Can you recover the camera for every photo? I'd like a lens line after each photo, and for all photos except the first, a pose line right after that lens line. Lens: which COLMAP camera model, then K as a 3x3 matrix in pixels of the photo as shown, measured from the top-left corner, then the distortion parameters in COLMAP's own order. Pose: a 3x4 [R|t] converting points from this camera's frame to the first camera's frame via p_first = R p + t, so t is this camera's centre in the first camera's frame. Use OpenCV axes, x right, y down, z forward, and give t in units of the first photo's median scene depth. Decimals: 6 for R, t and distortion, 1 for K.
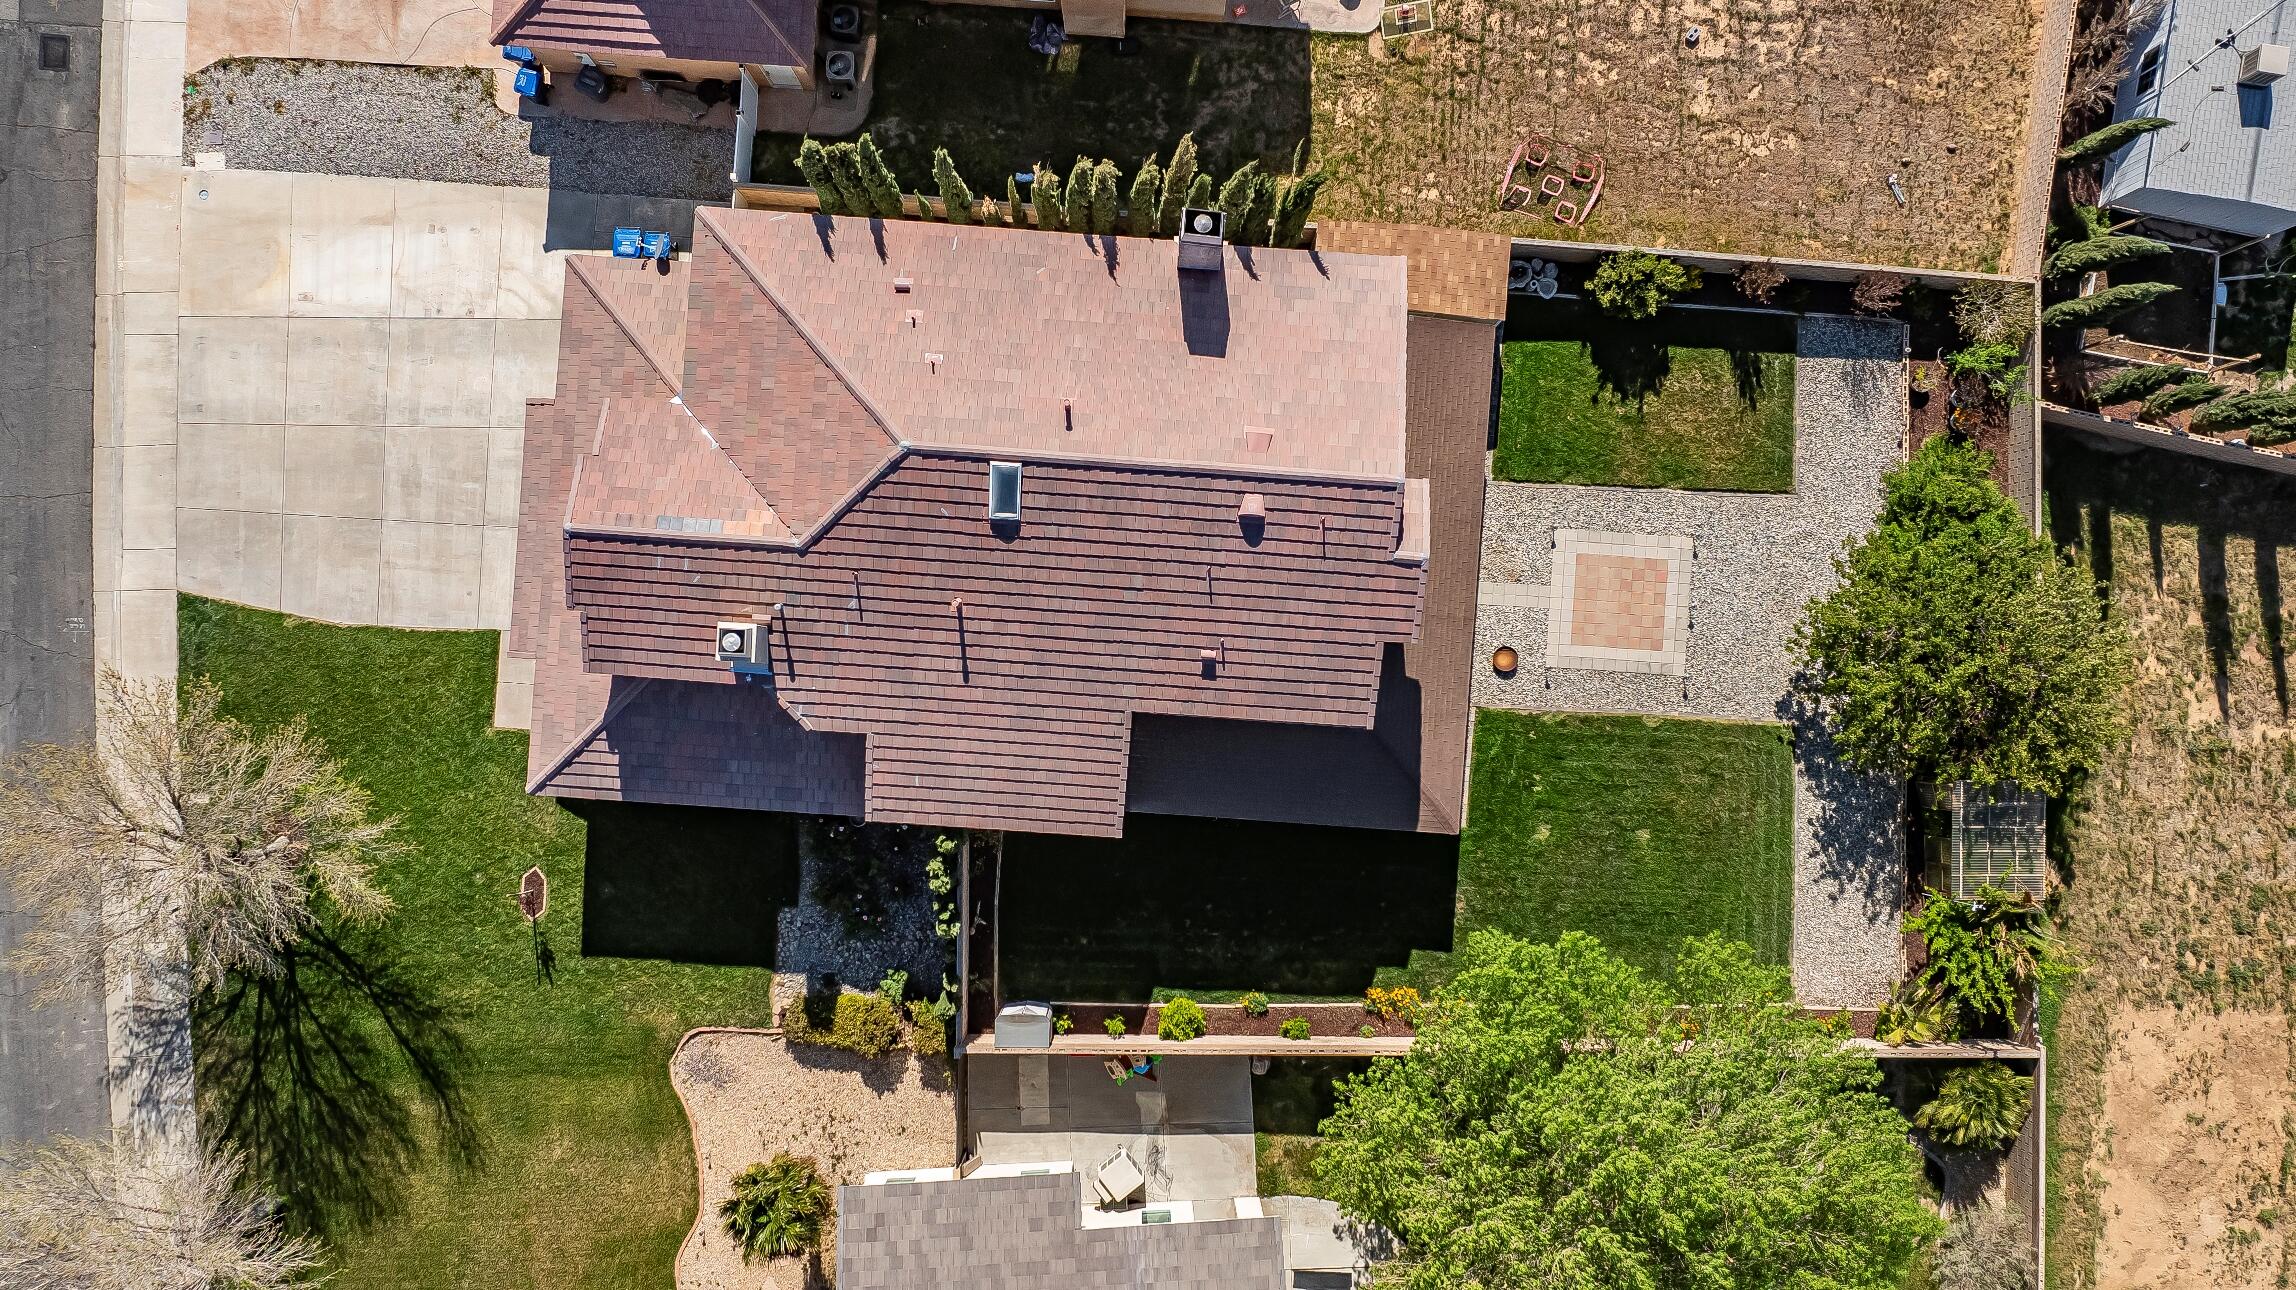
lens RADIAL K [[1674.8, 0, 1148.0], [0, 1674.8, 645.0], [0, 0, 1]] dist [-0.038729, -0.002145]
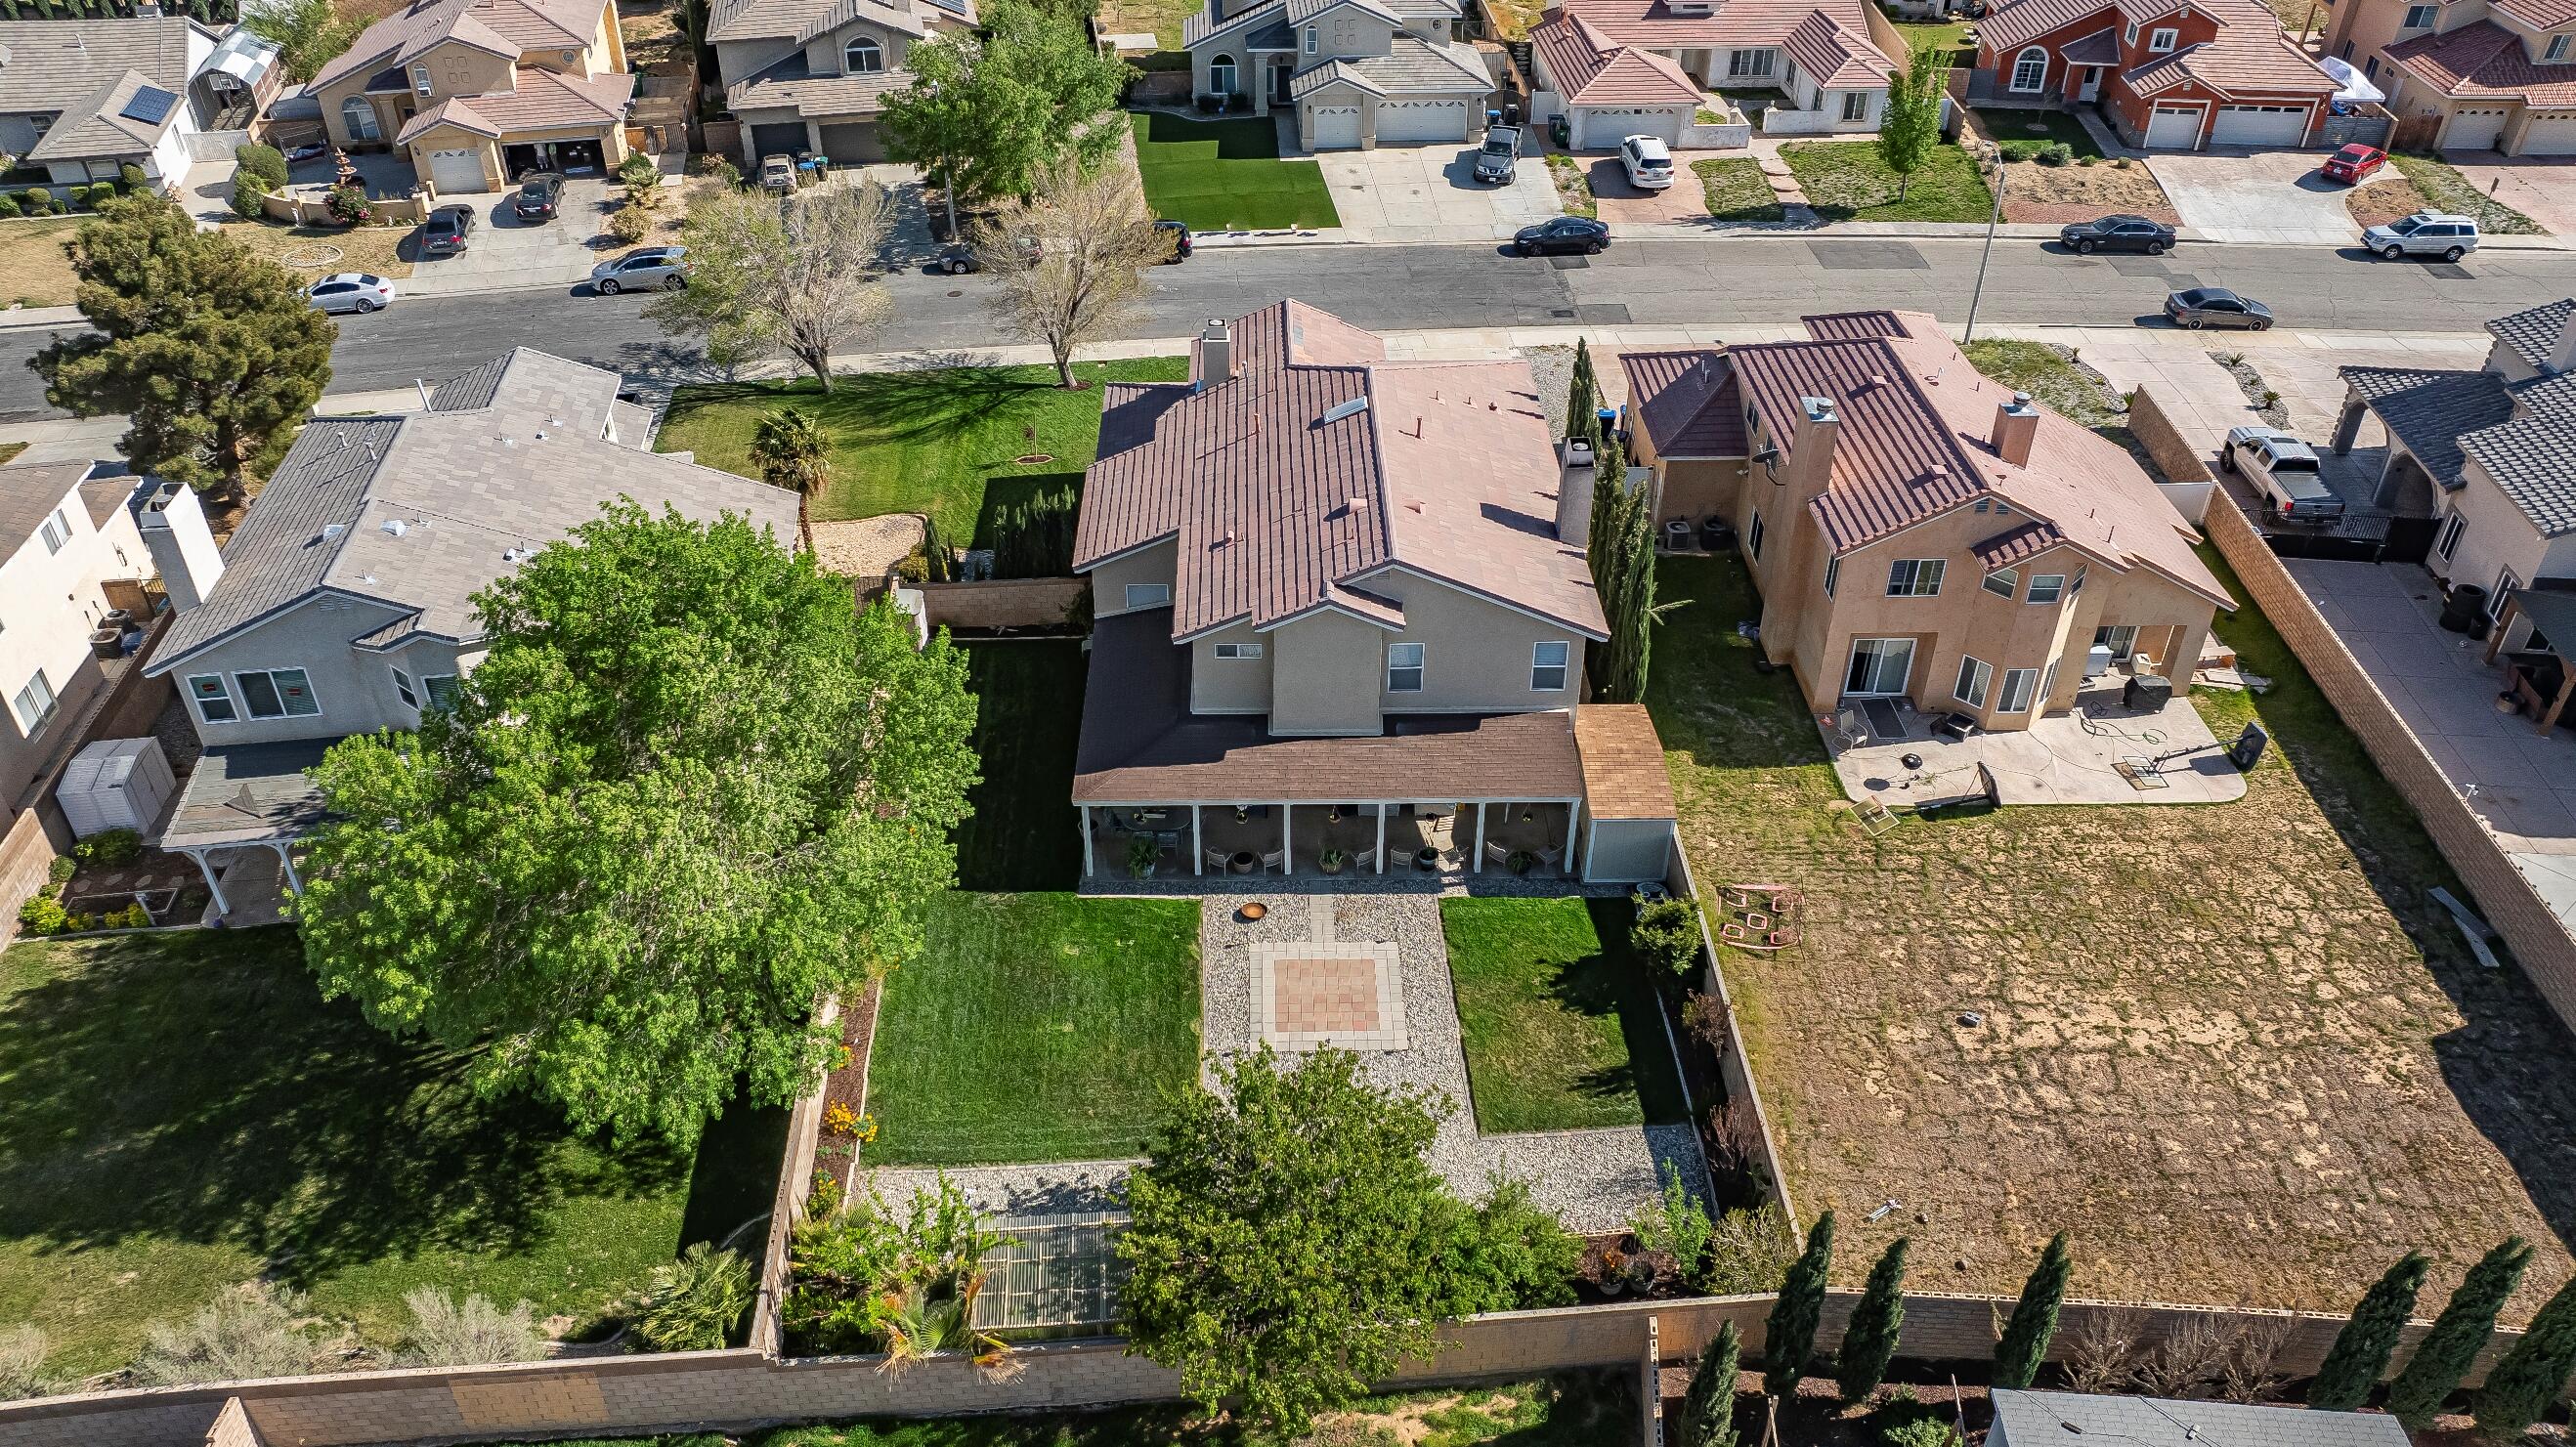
lens RADIAL K [[1878.9, 0, 1288.0], [0, 1878.9, 723.5], [0, 0, 1]] dist [-0.038729, -0.002145]
pose [[0.090620, 0.565215, -0.819951, 1.029750], [-0.995864, 0.056888, -0.070847, 0.058381], [0.006602, 0.822980, 0.568032, 0.301884]]
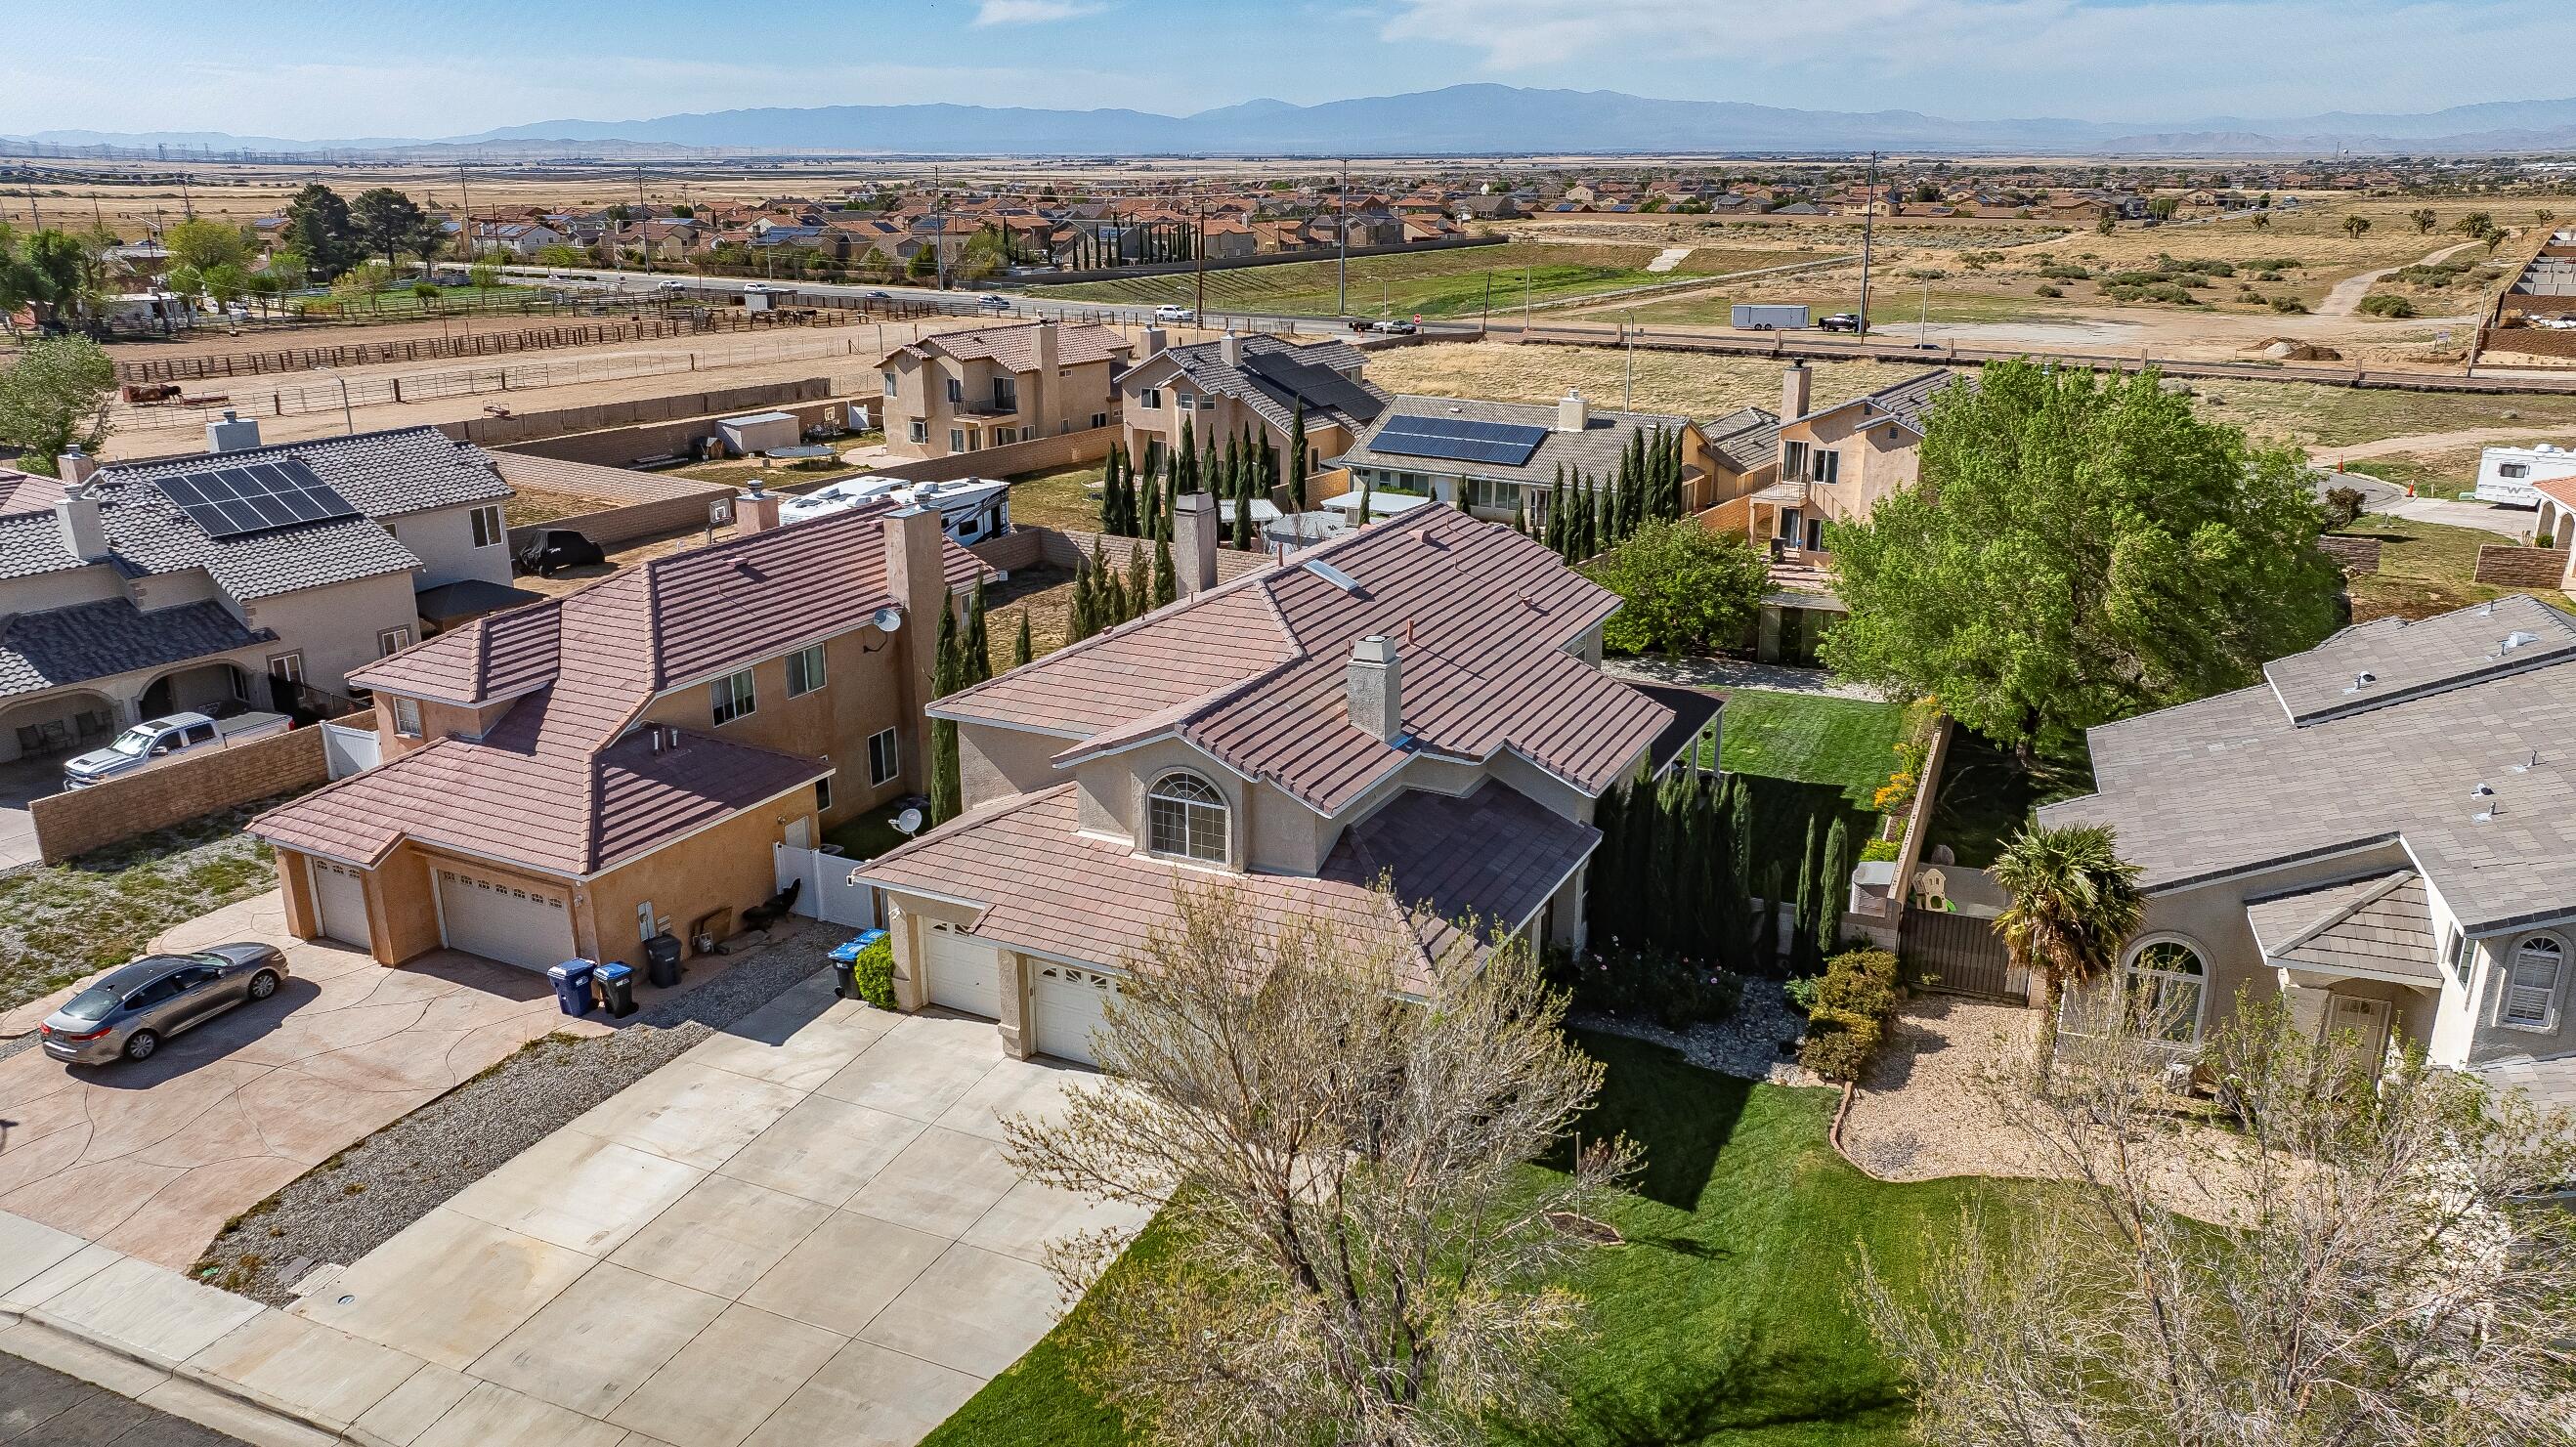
lens RADIAL K [[1878.9, 0, 1288.0], [0, 1878.9, 723.5], [0, 0, 1]] dist [-0.038729, -0.002145]
pose [[0.384754, -0.276509, 0.880629, -1.003787], [0.922746, 0.092003, -0.374267, 0.299666], [0.022468, 0.956597, 0.290546, 0.604004]]
